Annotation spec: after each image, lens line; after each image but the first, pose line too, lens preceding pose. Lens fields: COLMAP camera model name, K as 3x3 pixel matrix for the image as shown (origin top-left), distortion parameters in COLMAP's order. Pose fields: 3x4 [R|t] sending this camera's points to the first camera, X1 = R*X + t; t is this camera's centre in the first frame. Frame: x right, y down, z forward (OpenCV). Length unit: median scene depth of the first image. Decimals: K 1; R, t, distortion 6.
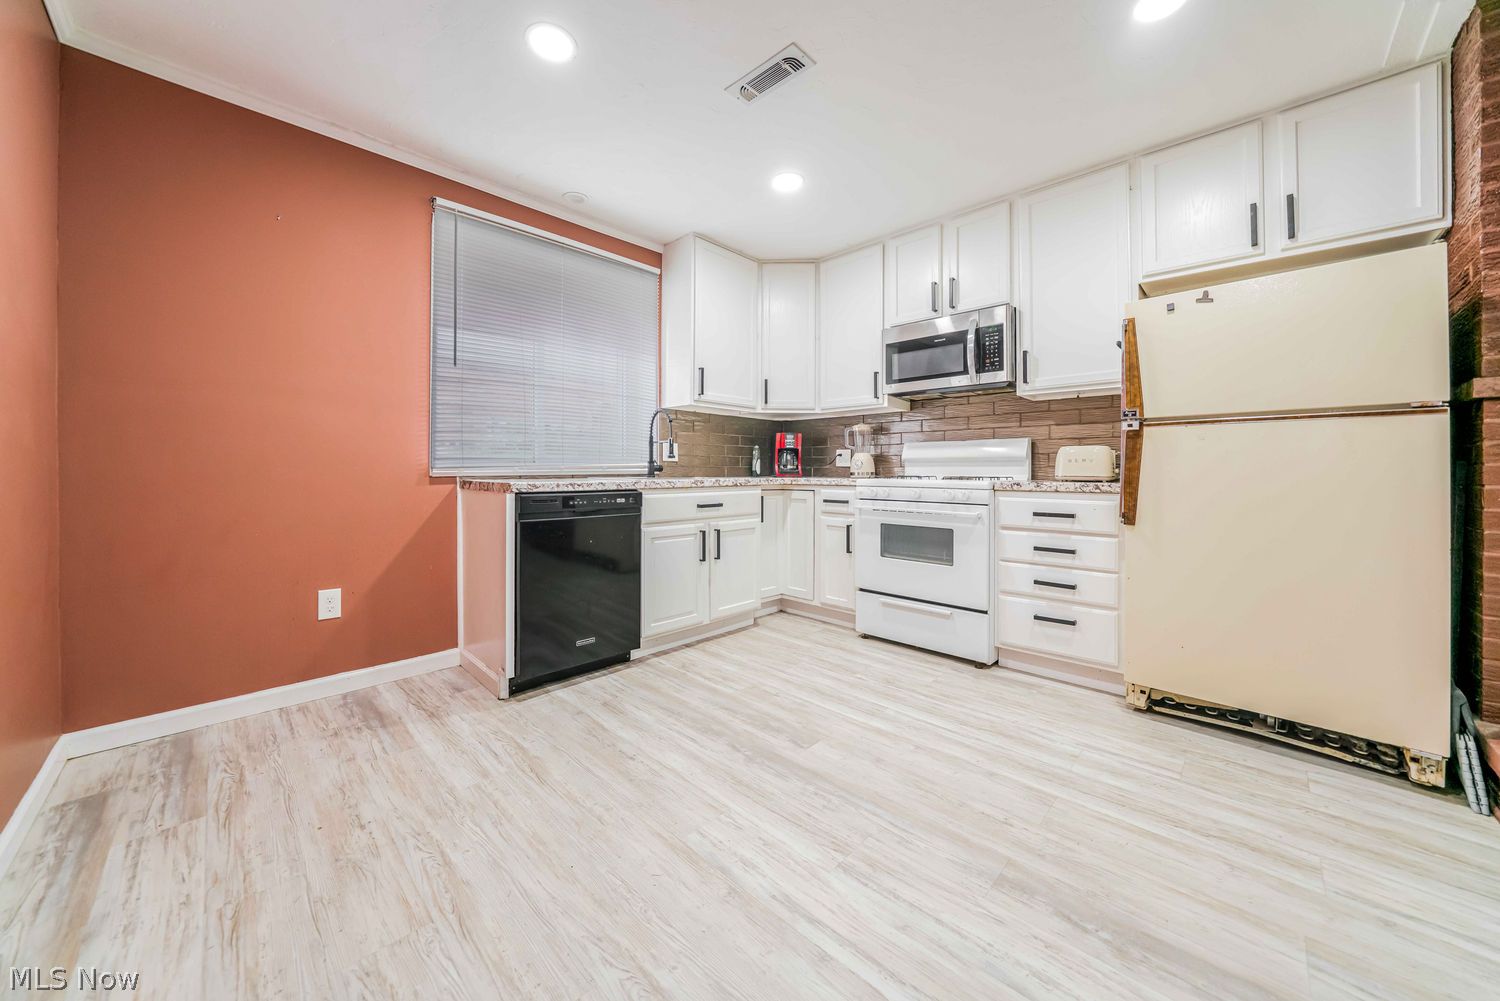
lens RADIAL K [[528.8, 0, 746.9], [0, 528.8, 470.4], [0, 0, 1]] dist [-0.019963, 0.000329]
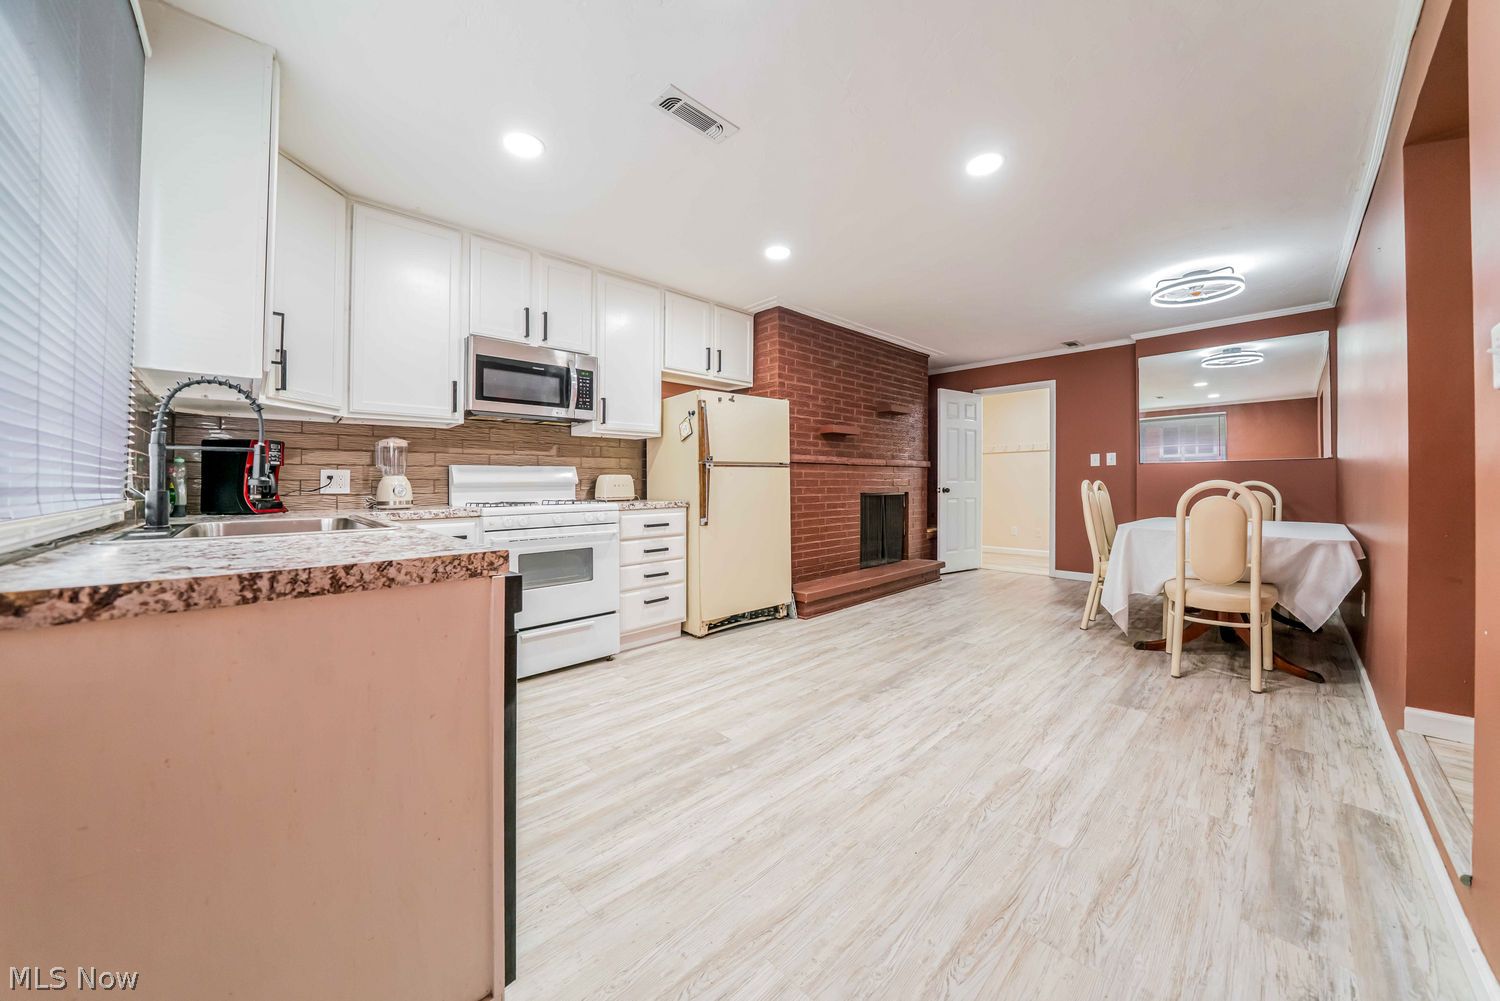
lens RADIAL K [[522.2, 0, 740.9], [0, 522.2, 482.9], [0, 0, 1]] dist [-0.019154, 0.000384]
pose [[0.042180, -0.002276, 0.999107, -0.748504], [0.010920, 0.999939, 0.001817, -0.025855], [-0.999050, 0.010833, 0.042202, 0.674019]]
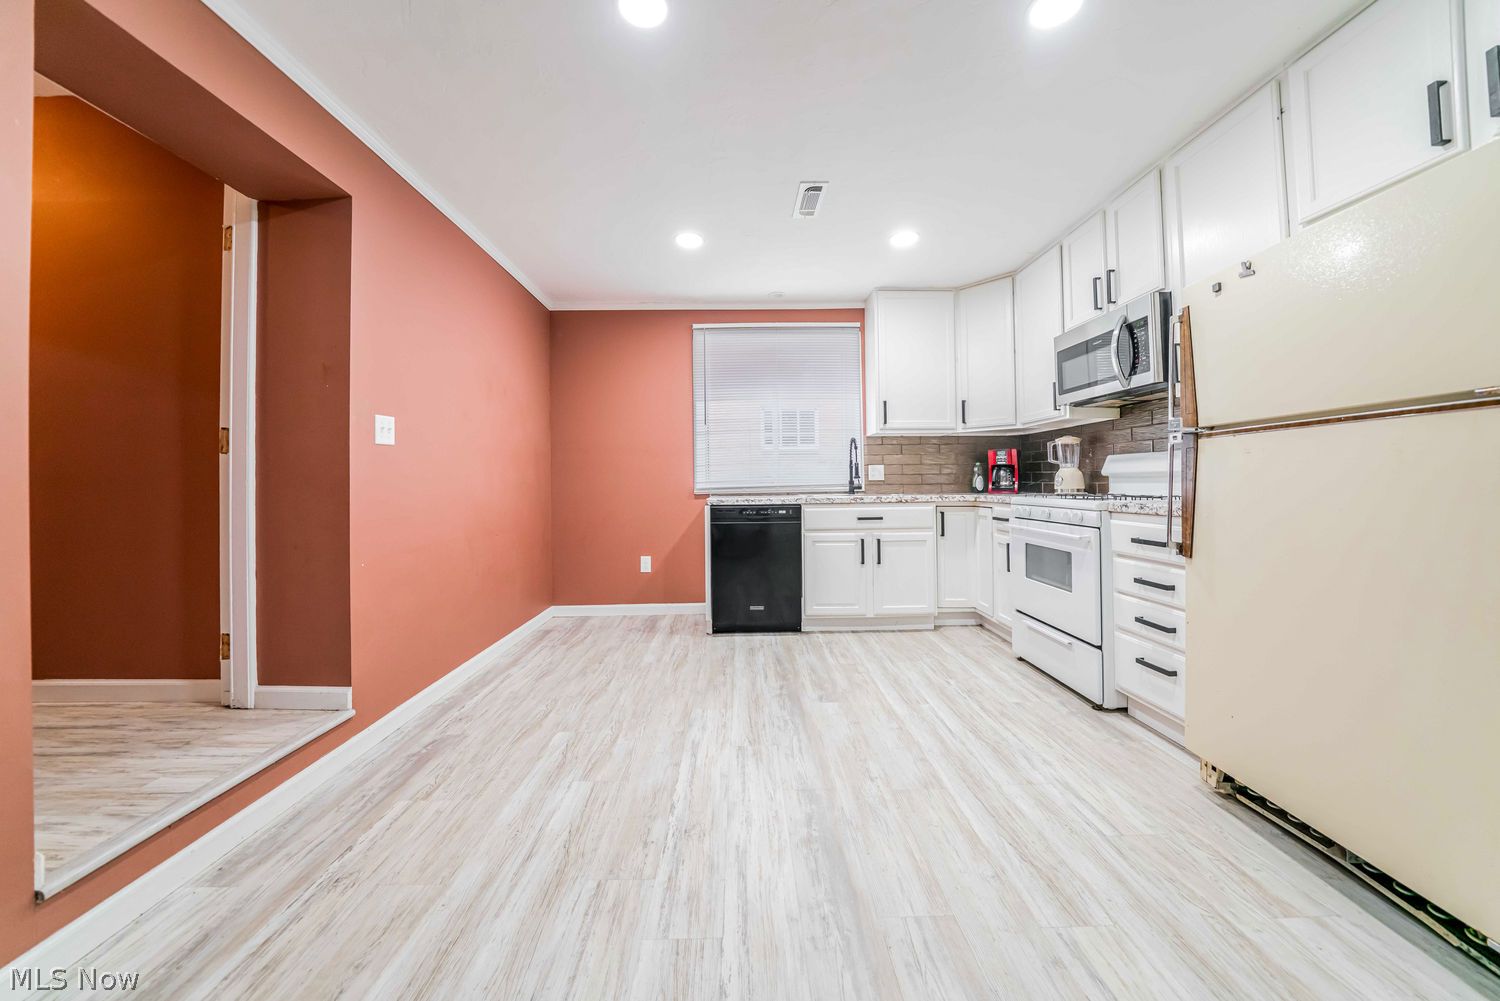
lens RADIAL K [[528.8, 0, 746.9], [0, 528.8, 470.4], [0, 0, 1]] dist [-0.019963, 0.000329]
pose [[0.708912, -0.028280, -0.704730, 0.680785], [0.012983, 0.999550, -0.027051, -0.016175], [0.705178, 0.010028, 0.708960, -0.059149]]
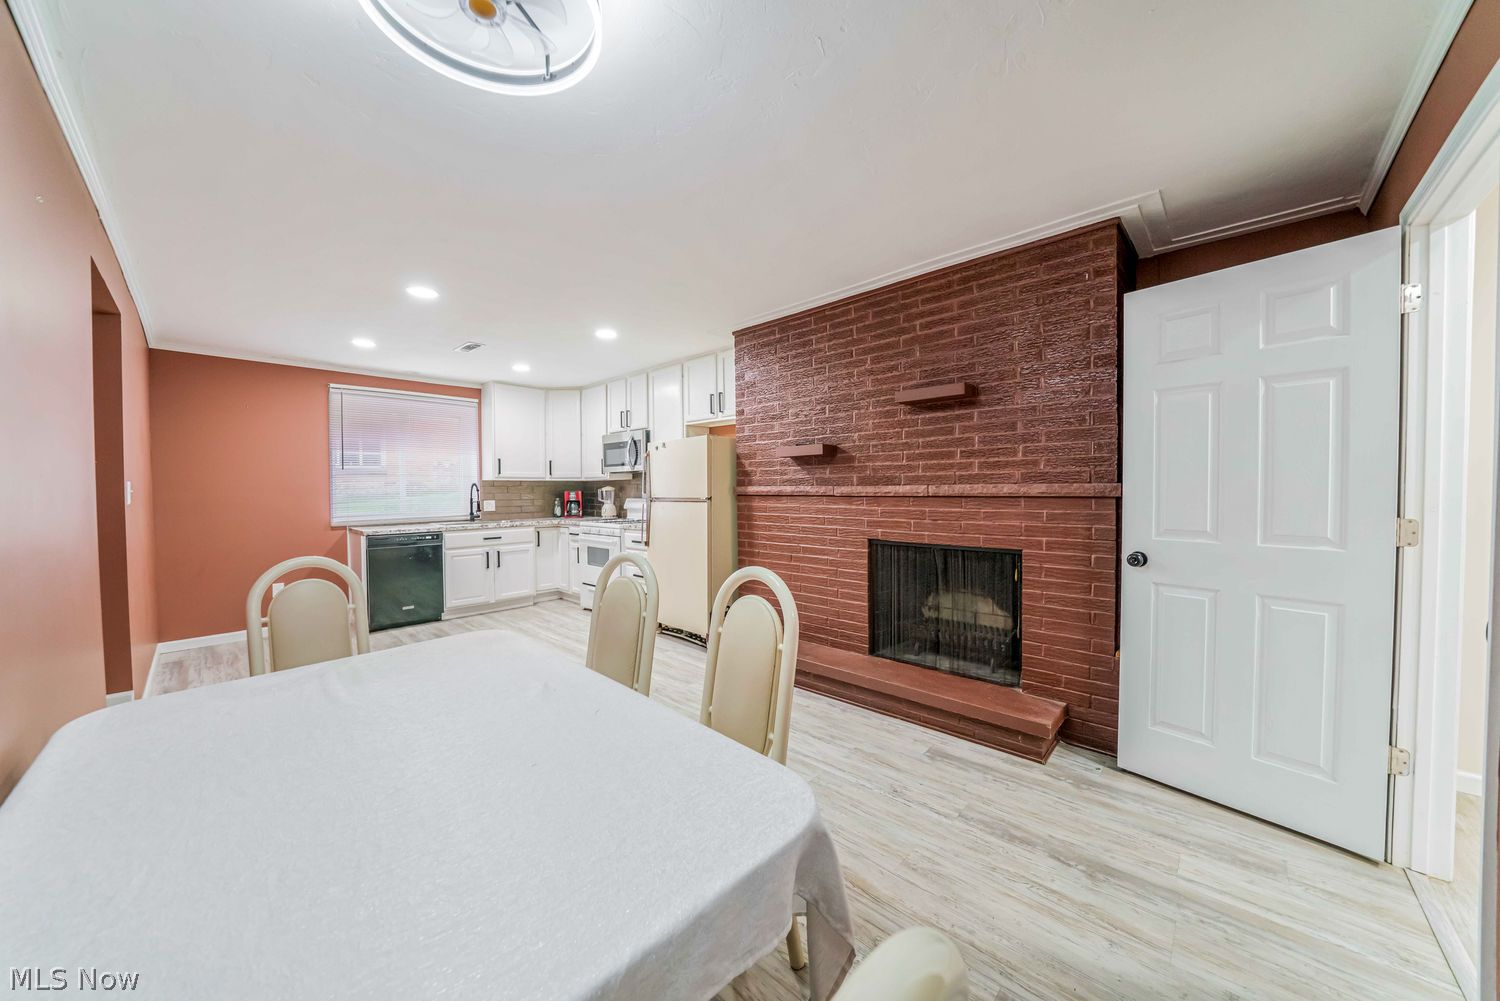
lens RADIAL K [[519.2, 0, 749.9], [0, 519.2, 495.1], [0, 0, 1]] dist [-0.018571, 0.000061]
pose [[0.999547, -0.014496, 0.026384, 0.912499], [0.014249, 0.999853, 0.009518, -0.102473], [-0.026518, -0.009137, 0.999607, -0.957407]]
